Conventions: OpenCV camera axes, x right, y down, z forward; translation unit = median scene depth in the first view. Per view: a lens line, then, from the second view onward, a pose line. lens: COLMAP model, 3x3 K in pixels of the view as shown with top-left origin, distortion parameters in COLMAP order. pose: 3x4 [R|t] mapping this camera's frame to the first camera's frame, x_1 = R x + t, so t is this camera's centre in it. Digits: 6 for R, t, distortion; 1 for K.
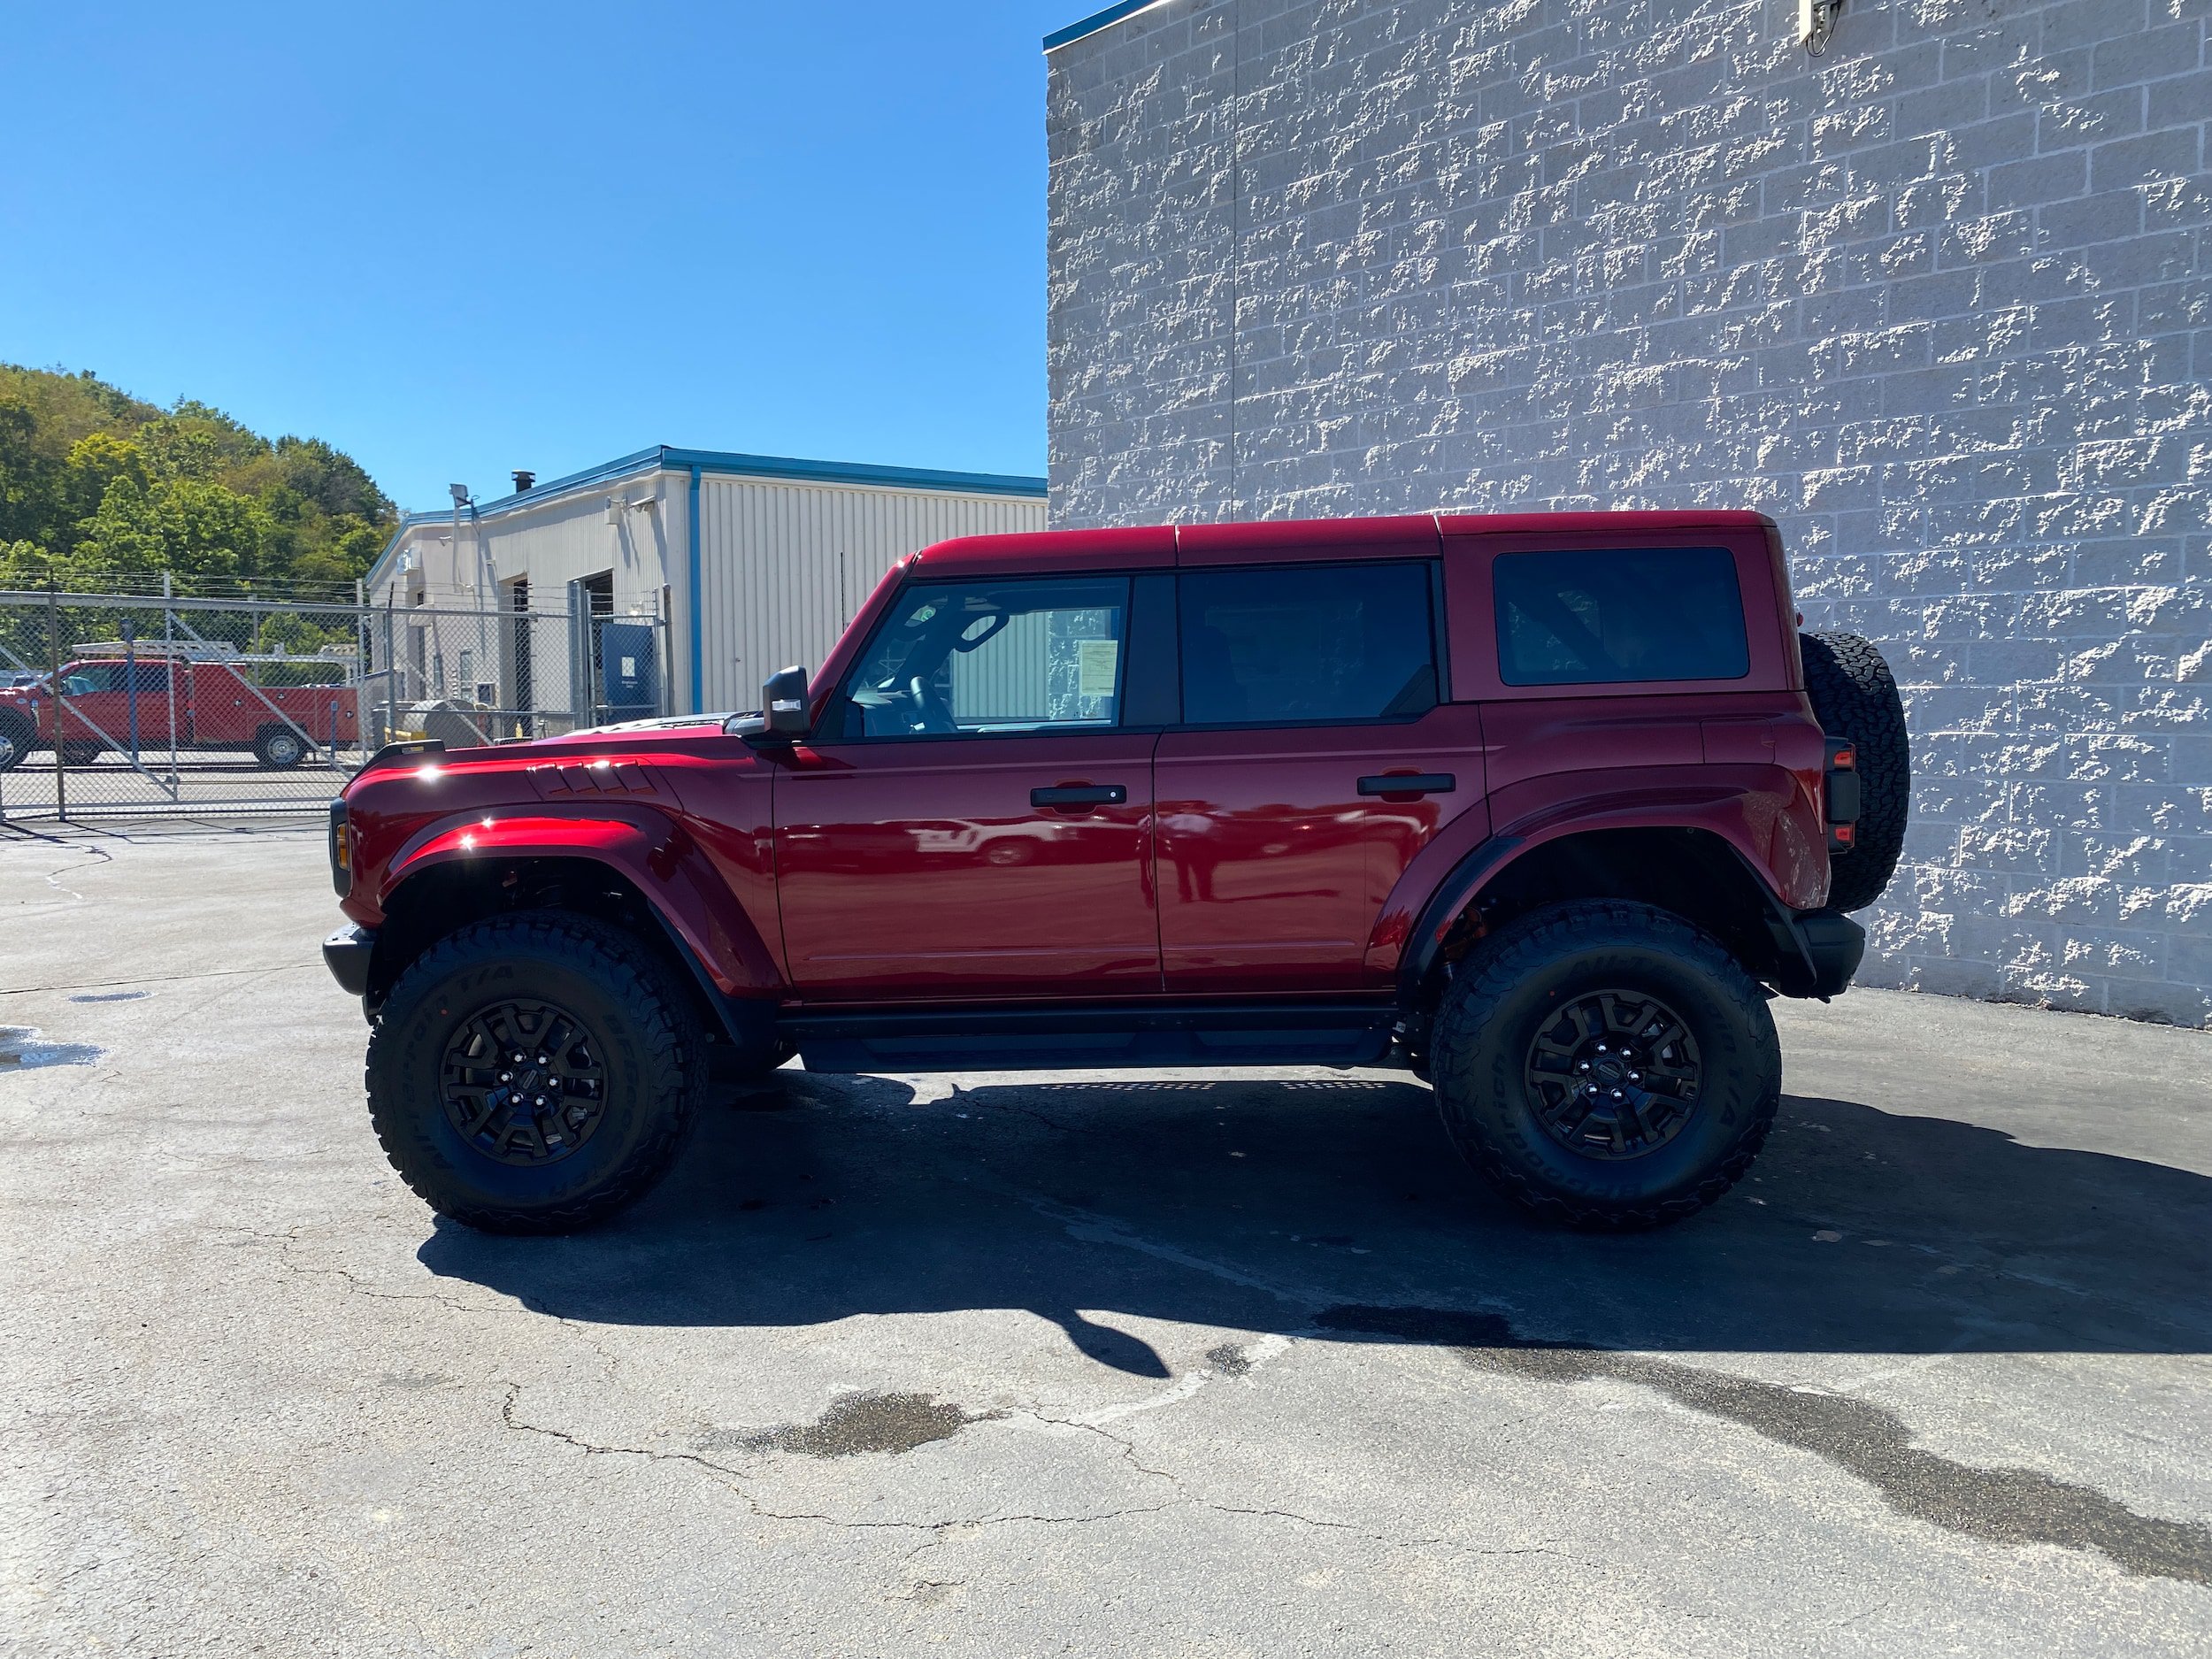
lens RADIAL K [[1691.8, 0, 1122.7], [0, 1691.8, 824.3], [0, 0, 1]] dist [0.018028, -0.004766]
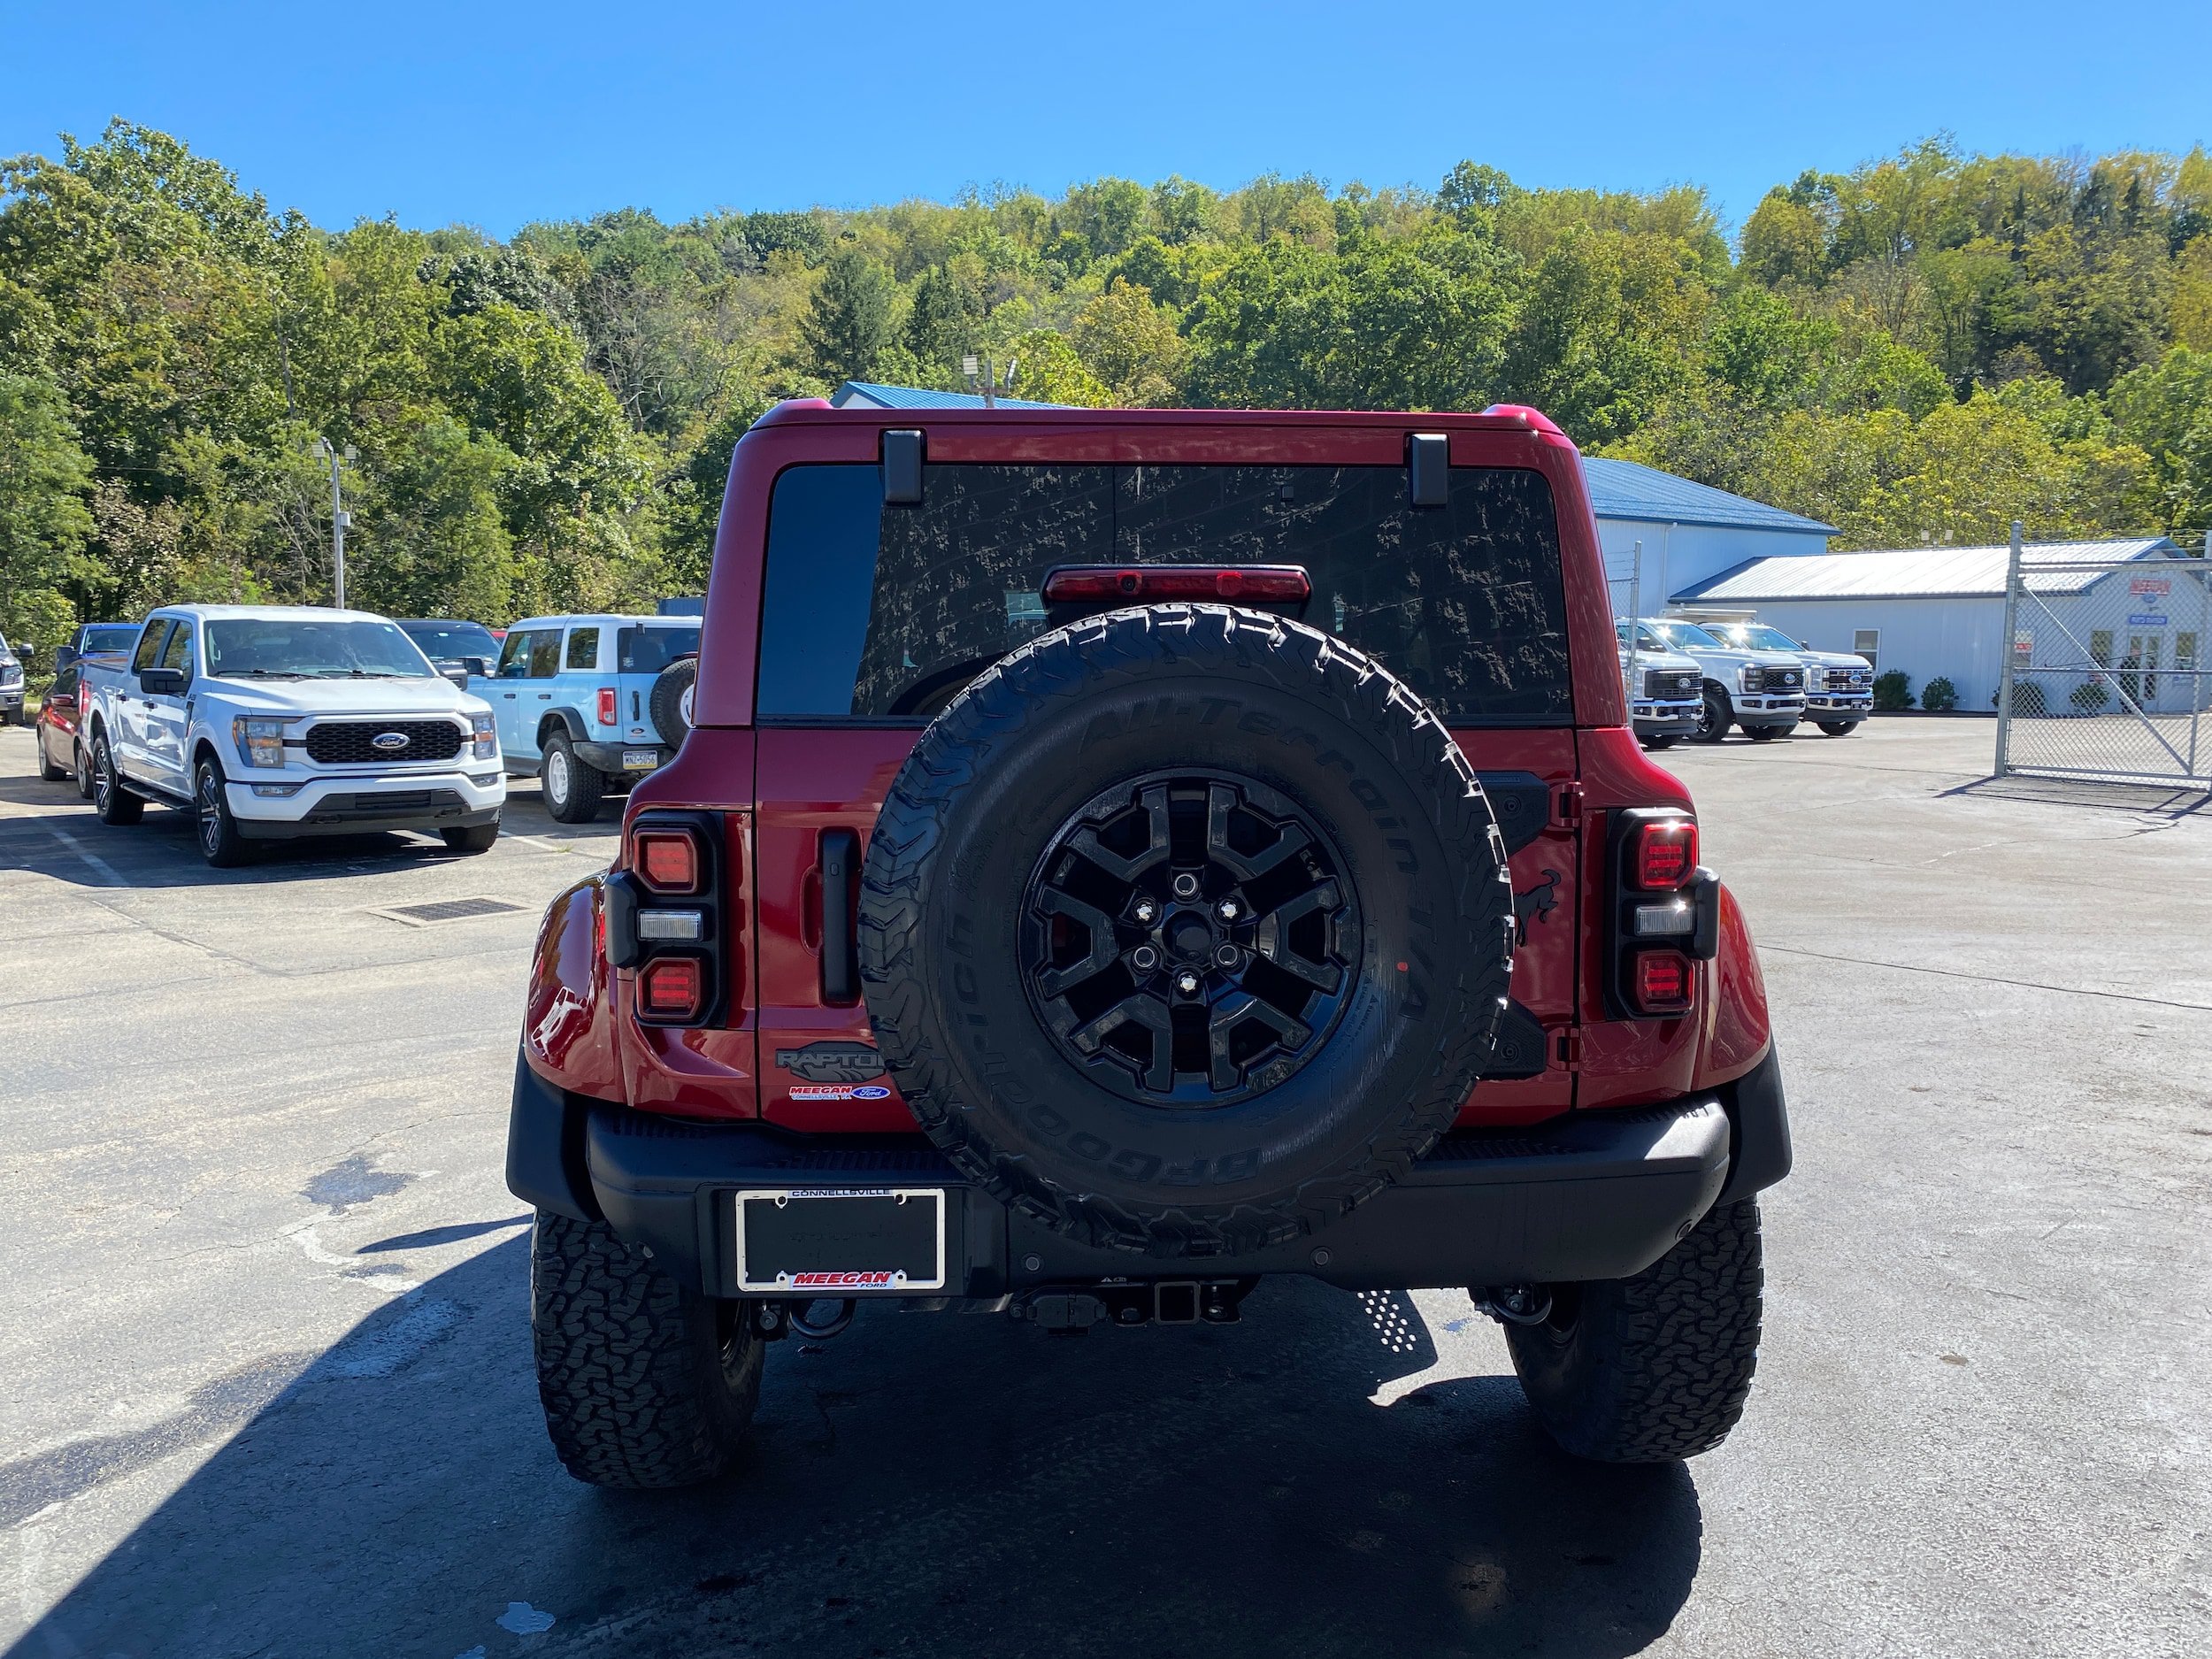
lens RADIAL K [[1684.3, 0, 1105.2], [0, 1684.3, 822.4], [0, 0, 1]] dist [0.008274, -0.000619]
pose [[0.077909, 0.103825, -0.991539, 0.562773], [-0.078567, 0.992109, 0.097712, -0.064562], [0.993860, 0.070290, 0.085451, 0.638747]]
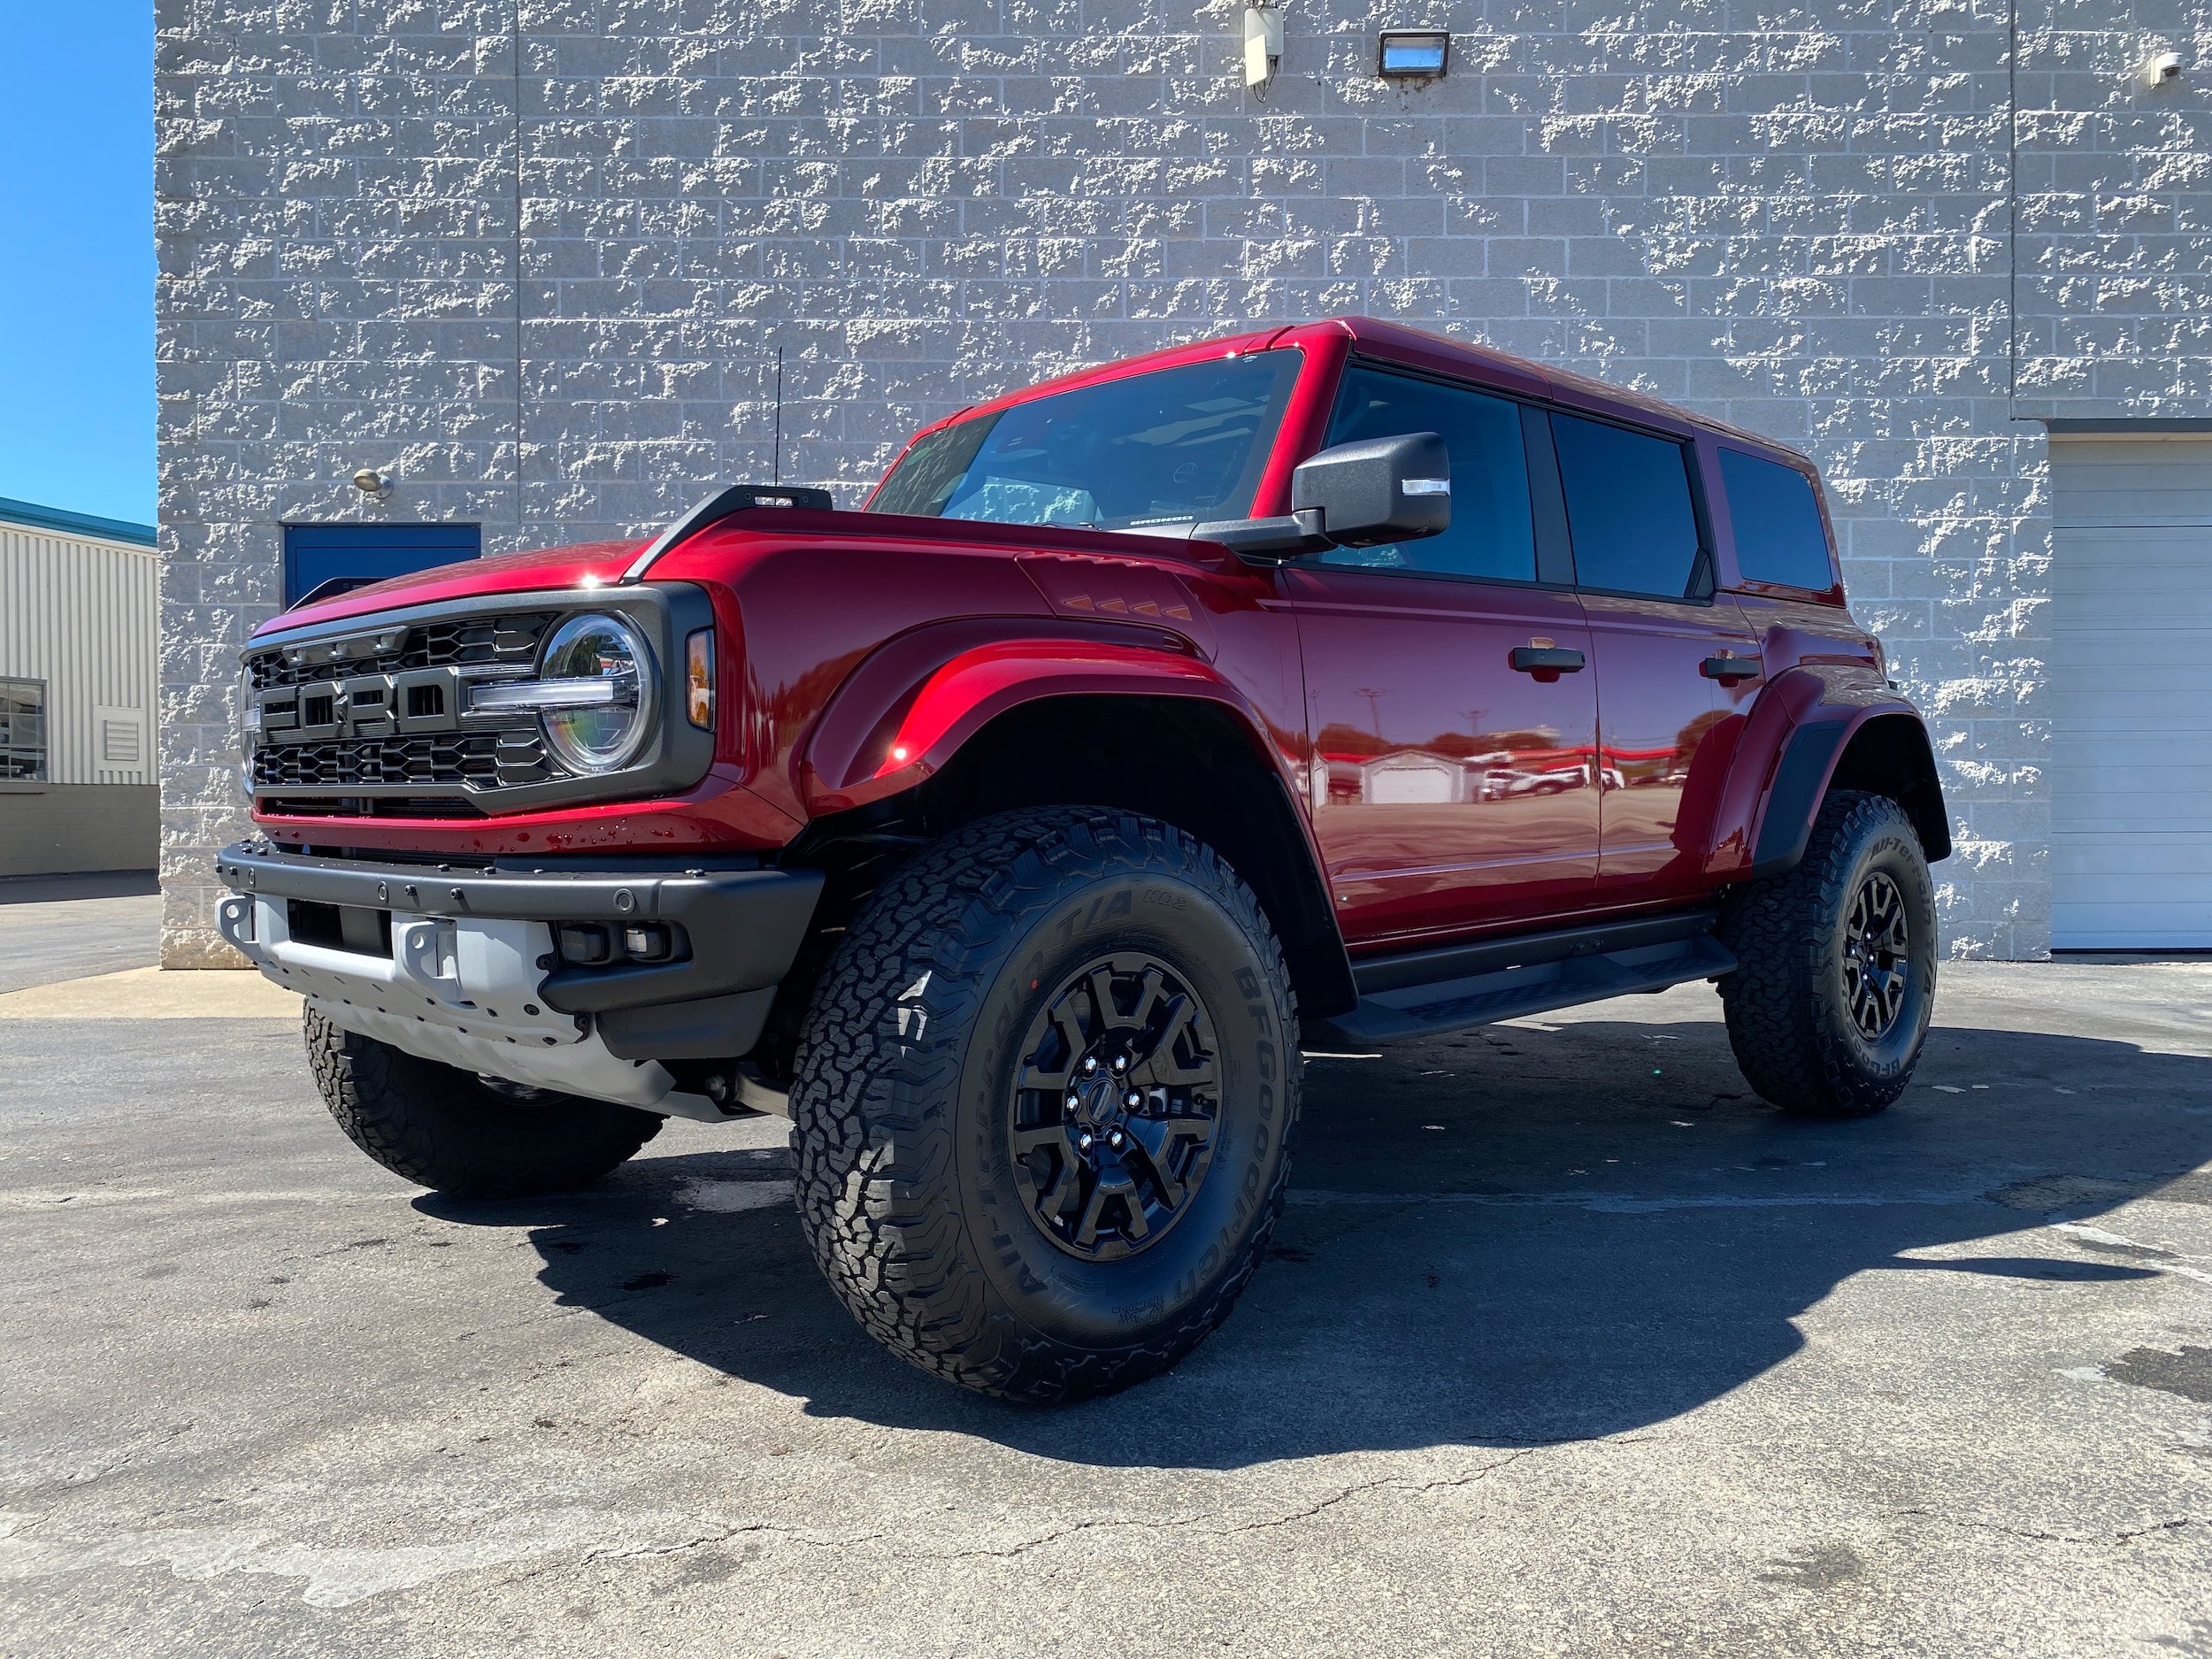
lens RADIAL K [[1687.3, 0, 1115.9], [0, 1687.3, 824.6], [0, 0, 1]] dist [-0.002773, 0.018821]
pose [[0.679318, -0.007261, 0.733808, -0.434853], [0.056840, 0.997468, -0.042749, 0.048244], [-0.731640, 0.070749, 0.678010, 0.357891]]
